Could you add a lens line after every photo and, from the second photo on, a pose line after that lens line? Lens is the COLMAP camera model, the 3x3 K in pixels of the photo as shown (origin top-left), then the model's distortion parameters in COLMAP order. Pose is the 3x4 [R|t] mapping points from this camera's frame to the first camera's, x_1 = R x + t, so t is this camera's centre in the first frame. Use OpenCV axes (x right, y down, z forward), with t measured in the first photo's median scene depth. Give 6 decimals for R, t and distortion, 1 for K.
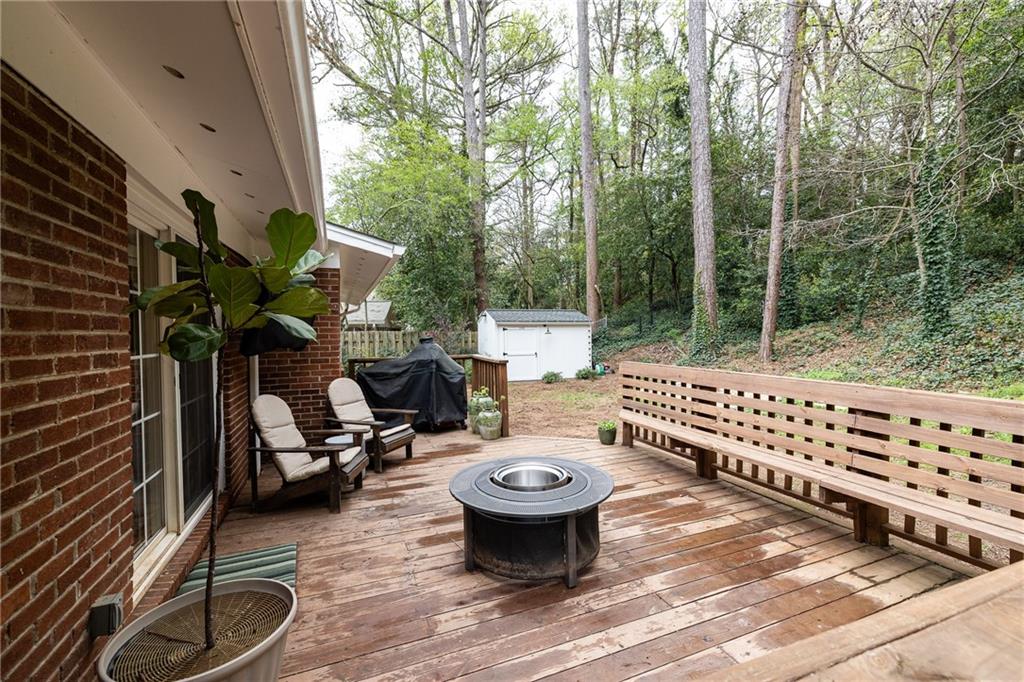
lens RADIAL K [[429.4, 0, 512.2], [0, 429.4, 338.1], [0, 0, 1]] dist [0.000177, 0.000076]
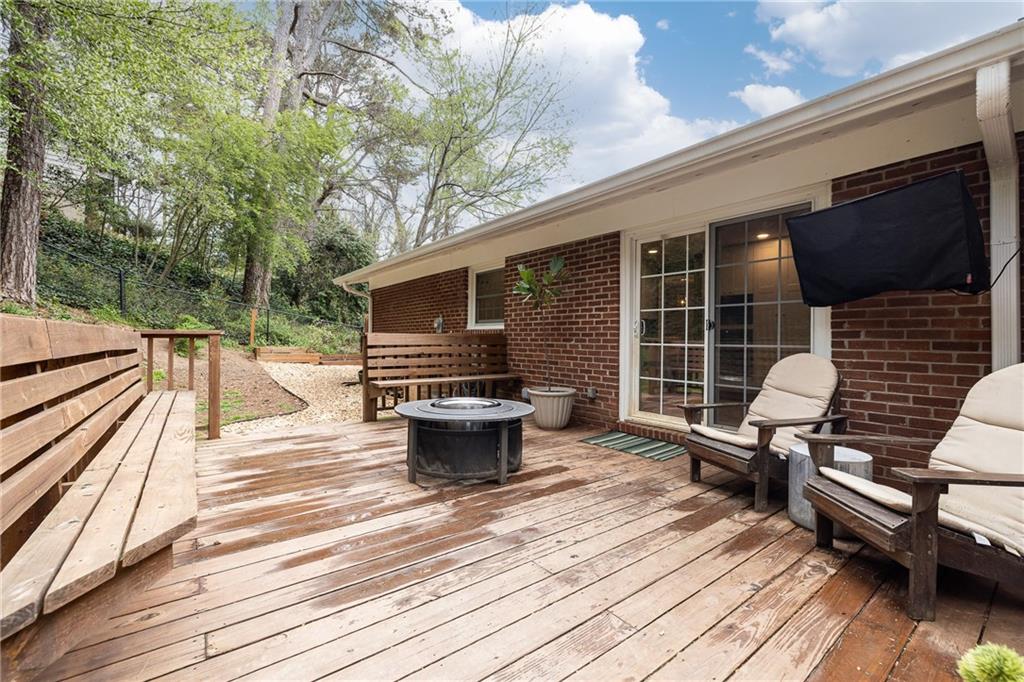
lens RADIAL K [[429.4, 0, 508.6], [0, 429.4, 340.5], [0, 0, 1]] dist [0.000177, 0.000076]
pose [[-0.967577, 0.005586, -0.252513, 0.184659], [0.000885, 0.999824, 0.018723, 0.102620], [0.252573, 0.017893, -0.967412, 1.775474]]
